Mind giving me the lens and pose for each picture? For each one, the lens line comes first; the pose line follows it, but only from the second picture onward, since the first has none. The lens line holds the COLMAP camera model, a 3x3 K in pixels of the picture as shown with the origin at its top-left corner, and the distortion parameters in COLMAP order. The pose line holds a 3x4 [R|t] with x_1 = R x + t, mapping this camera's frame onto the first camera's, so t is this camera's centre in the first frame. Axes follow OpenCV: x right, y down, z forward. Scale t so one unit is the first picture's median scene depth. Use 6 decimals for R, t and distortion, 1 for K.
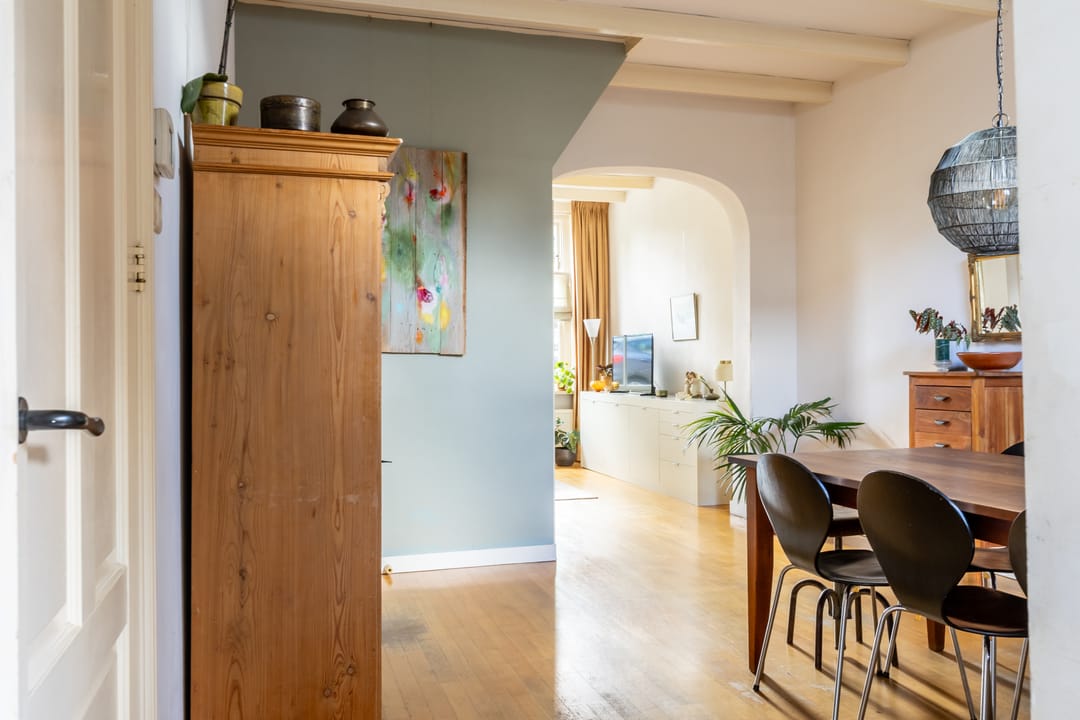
lens RADIAL K [[873.2, 0, 534.3], [0, 873.2, 365.3], [0, 0, 1]] dist [-0.009424, -0.005869]
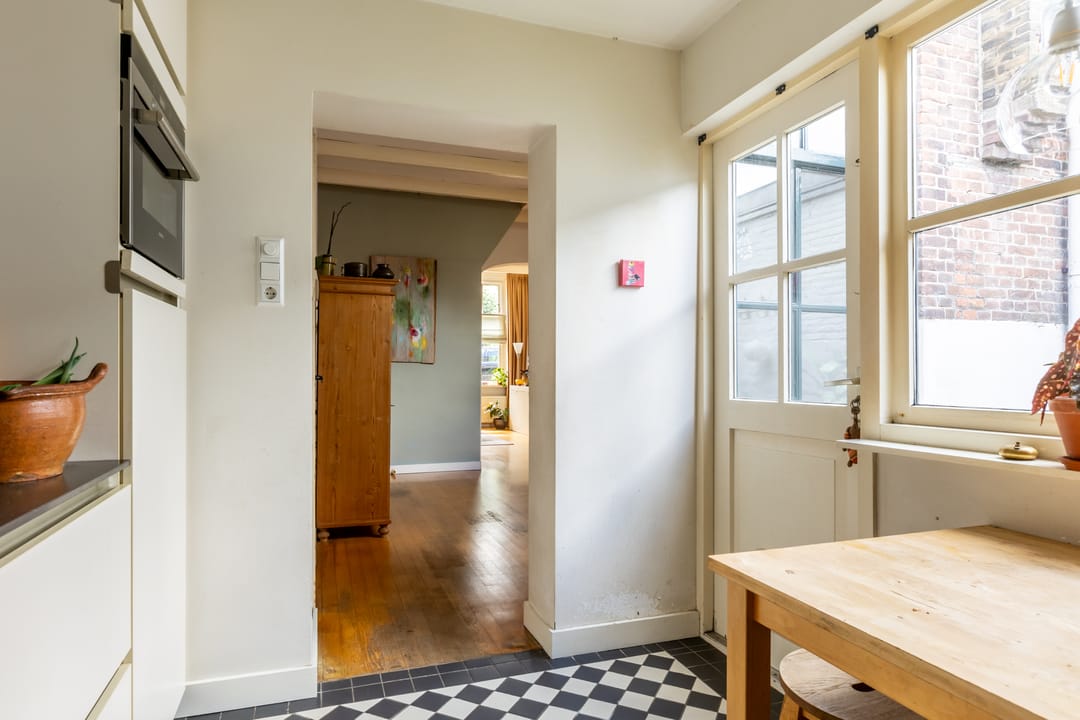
lens RADIAL K [[668.4, 0, 546.0], [0, 668.4, 368.9], [0, 0, 1]] dist [-0.004765, -0.000273]
pose [[0.998534, 0.010107, 0.053171, 0.091353], [-0.009915, 0.999943, -0.003882, 0.004002], [-0.053207, 0.003349, 0.998578, -0.513971]]
